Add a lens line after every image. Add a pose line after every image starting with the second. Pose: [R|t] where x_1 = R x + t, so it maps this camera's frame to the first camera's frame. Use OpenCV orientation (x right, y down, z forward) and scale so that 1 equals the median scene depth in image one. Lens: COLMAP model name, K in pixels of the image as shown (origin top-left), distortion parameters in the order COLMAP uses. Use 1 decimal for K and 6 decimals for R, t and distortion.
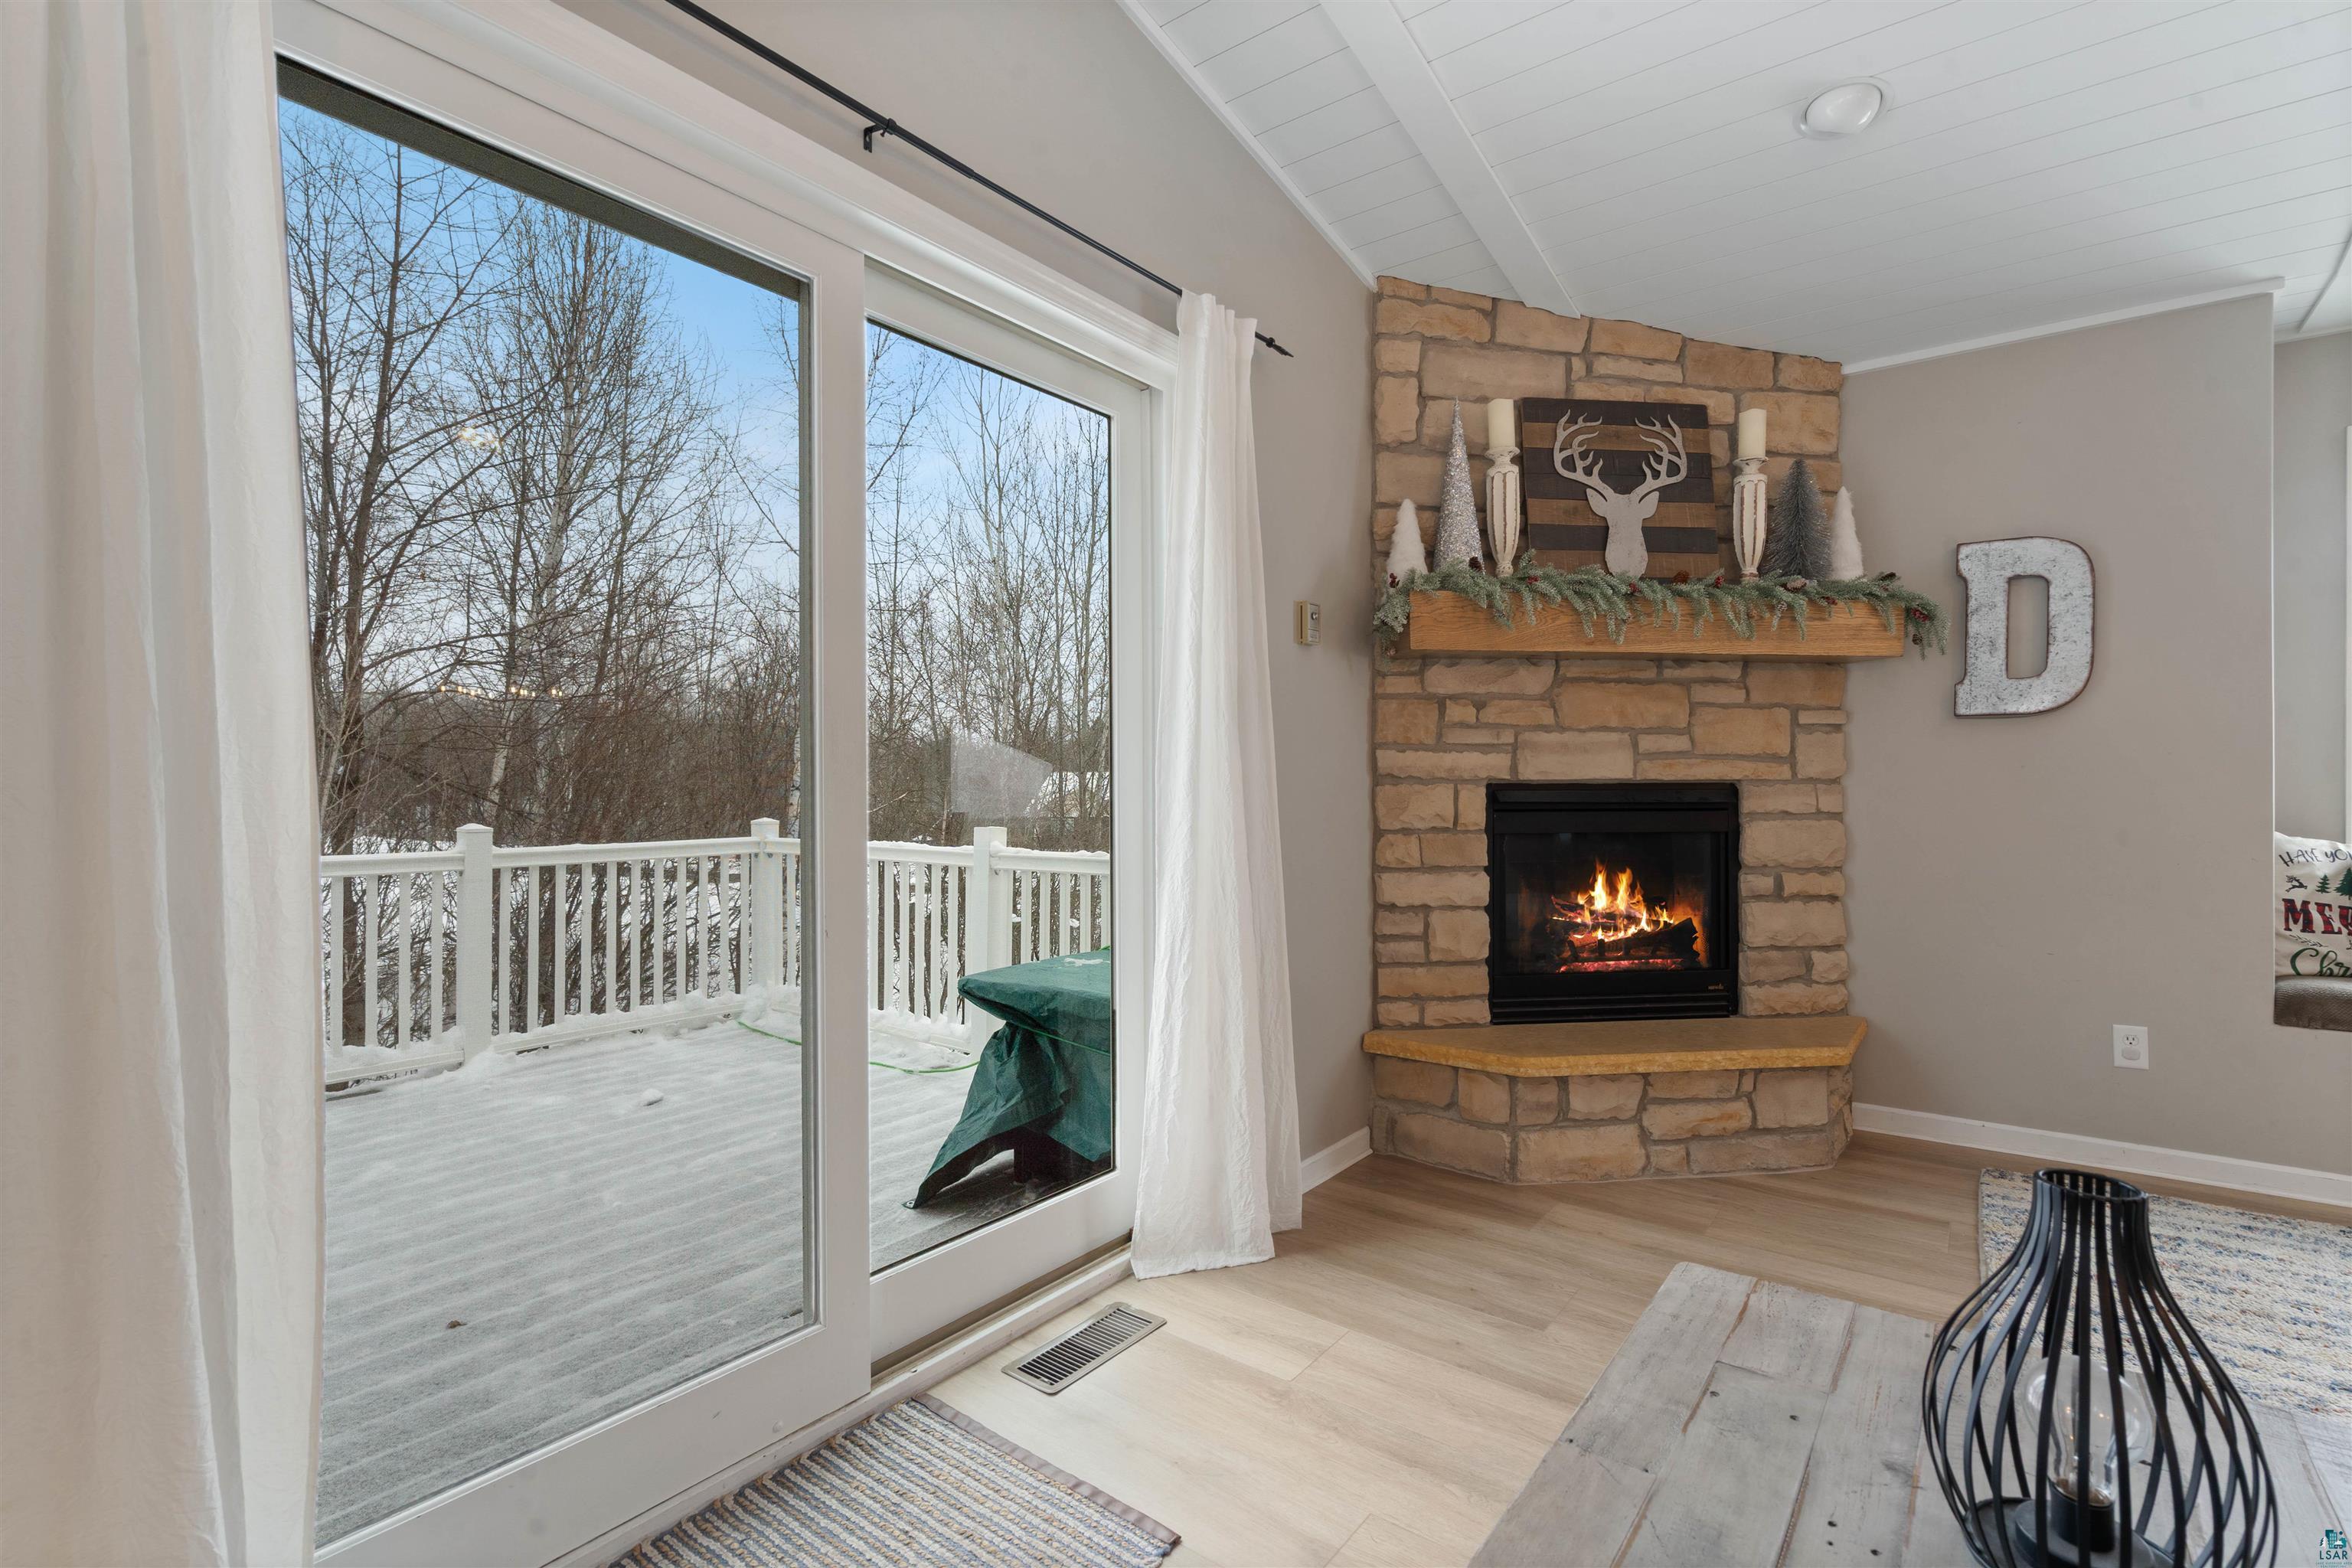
lens RADIAL K [[1096.9, 0, 1171.0], [0, 1096.9, 782.2], [0, 0, 1]] dist [-0.004262, 0.002339]
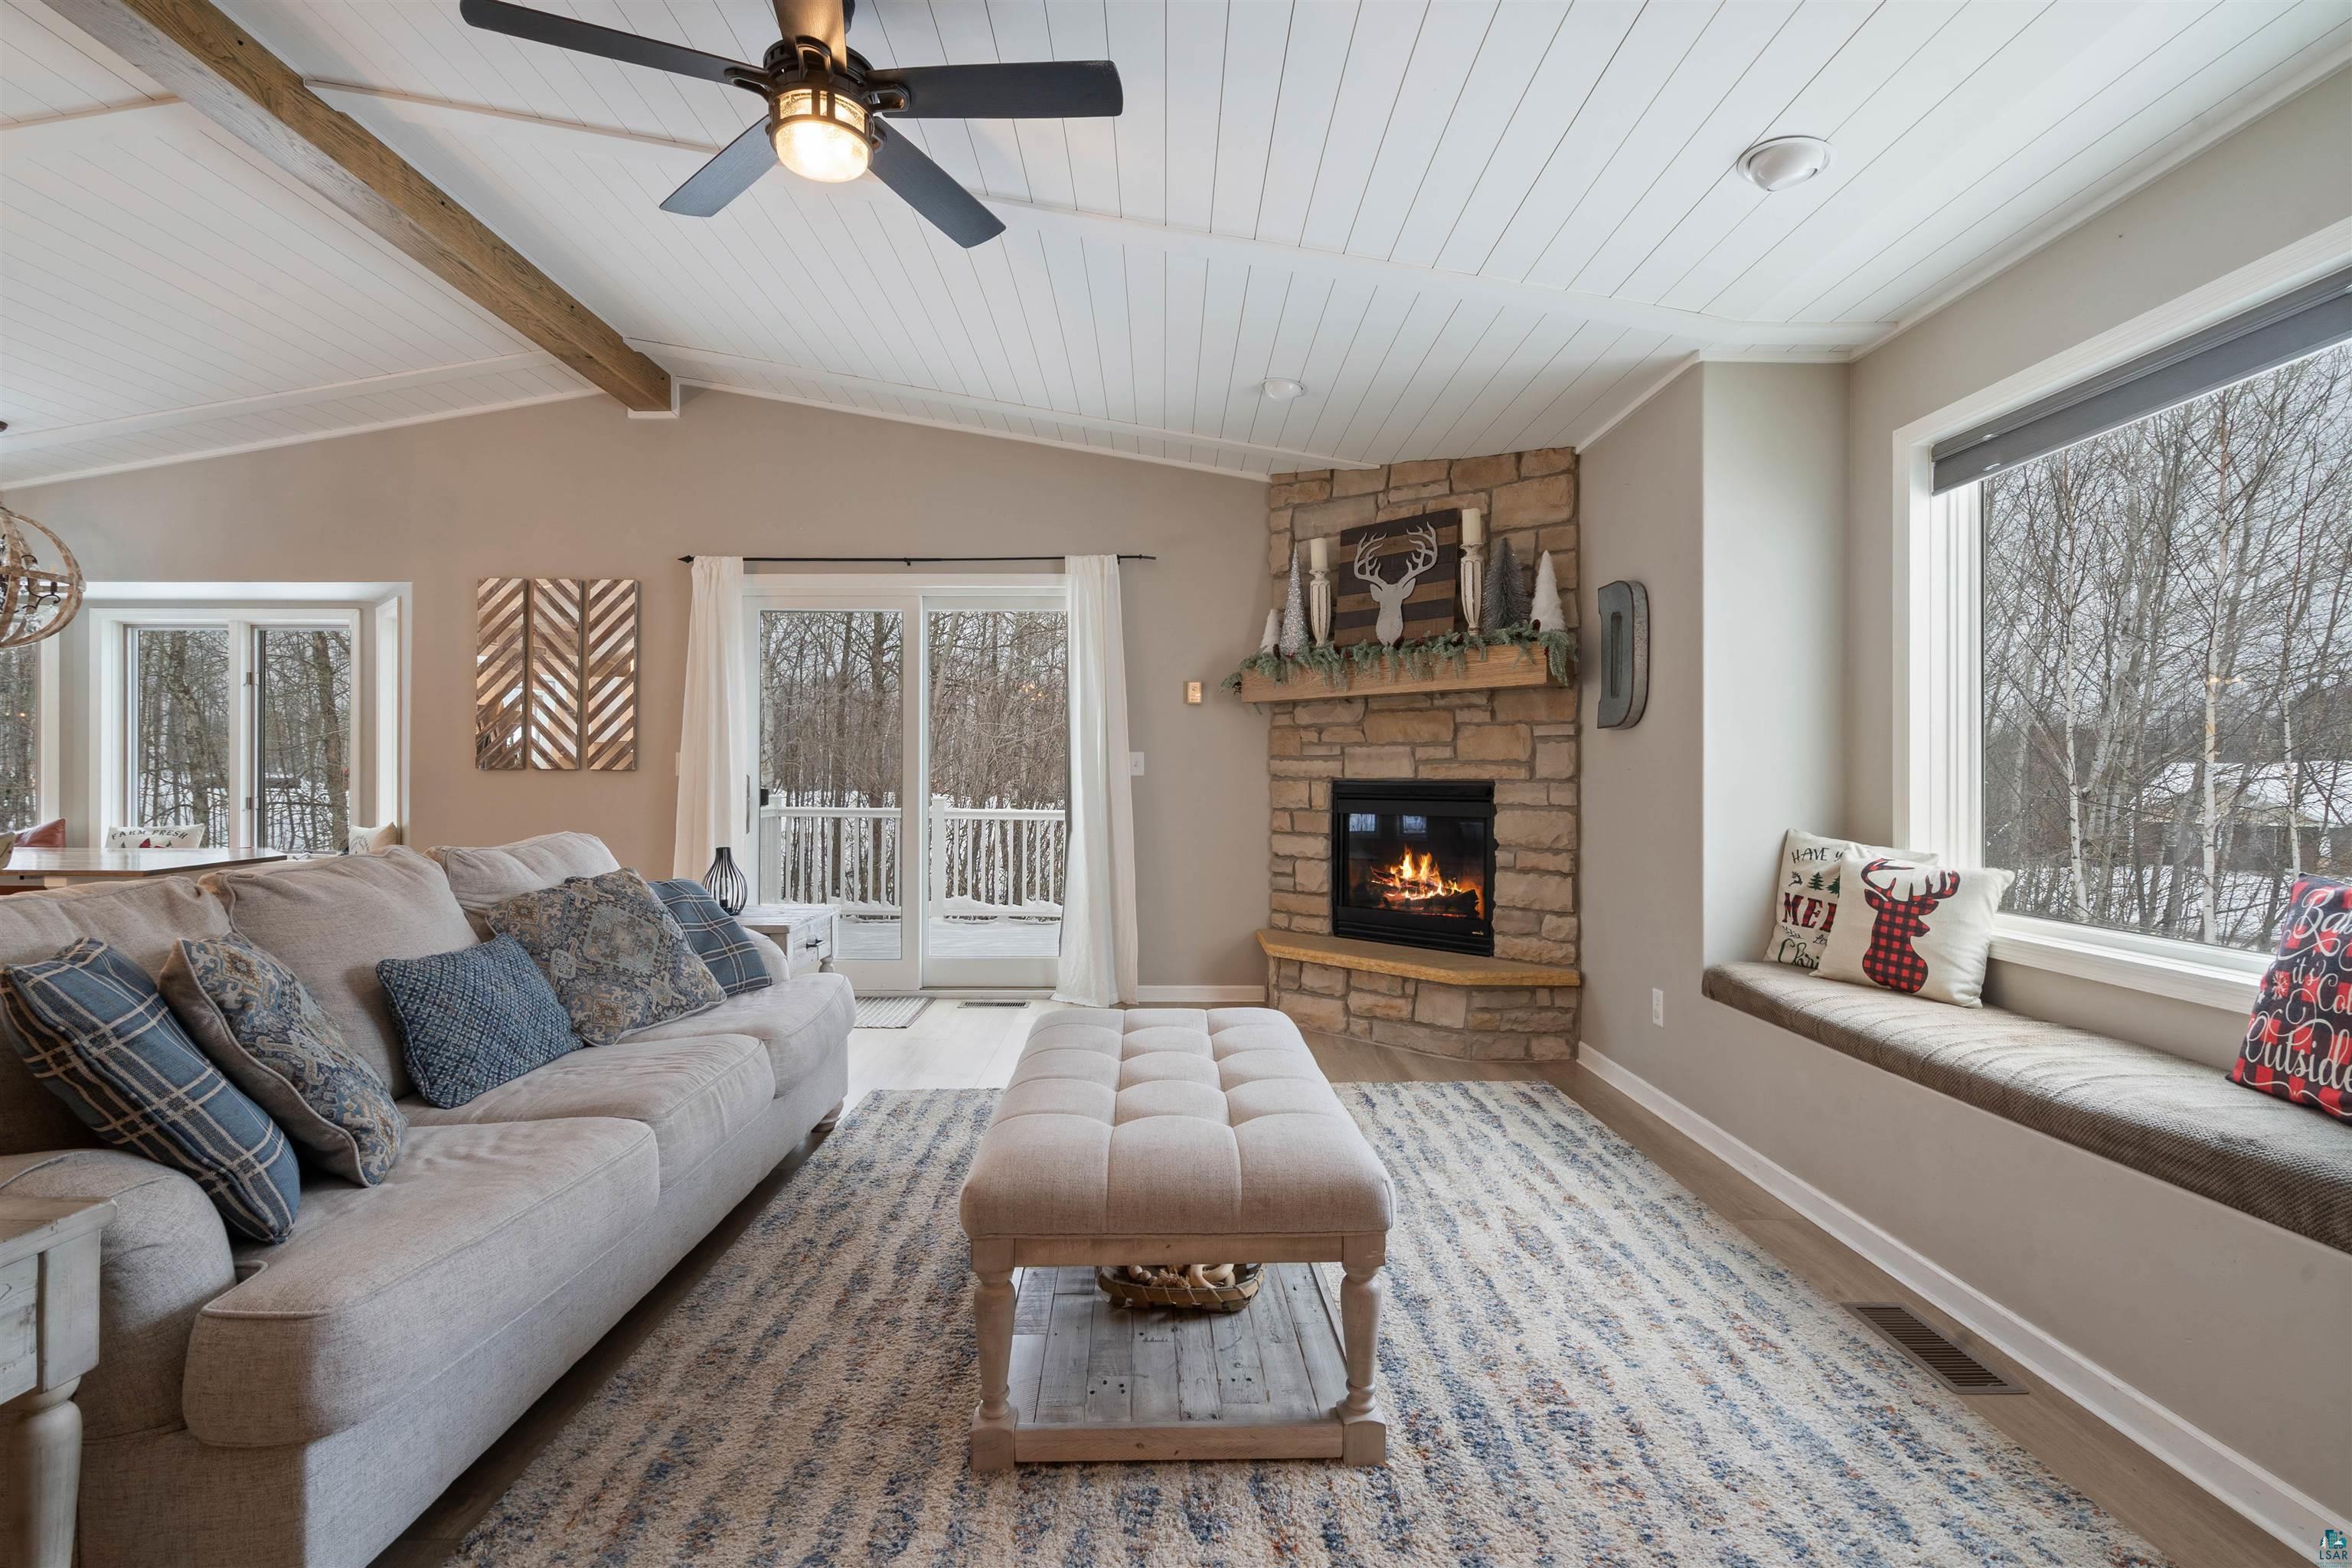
lens RADIAL K [[1096.9, 0, 1174.4], [0, 1096.9, 773.3], [0, 0, 1]] dist [-0.004262, 0.002339]
pose [[0.607842, 0.001930, -0.794056, 1.392870], [-0.004939, 0.999987, -0.001350, -0.005980], [0.794043, 0.004742, 0.607843, -0.122612]]
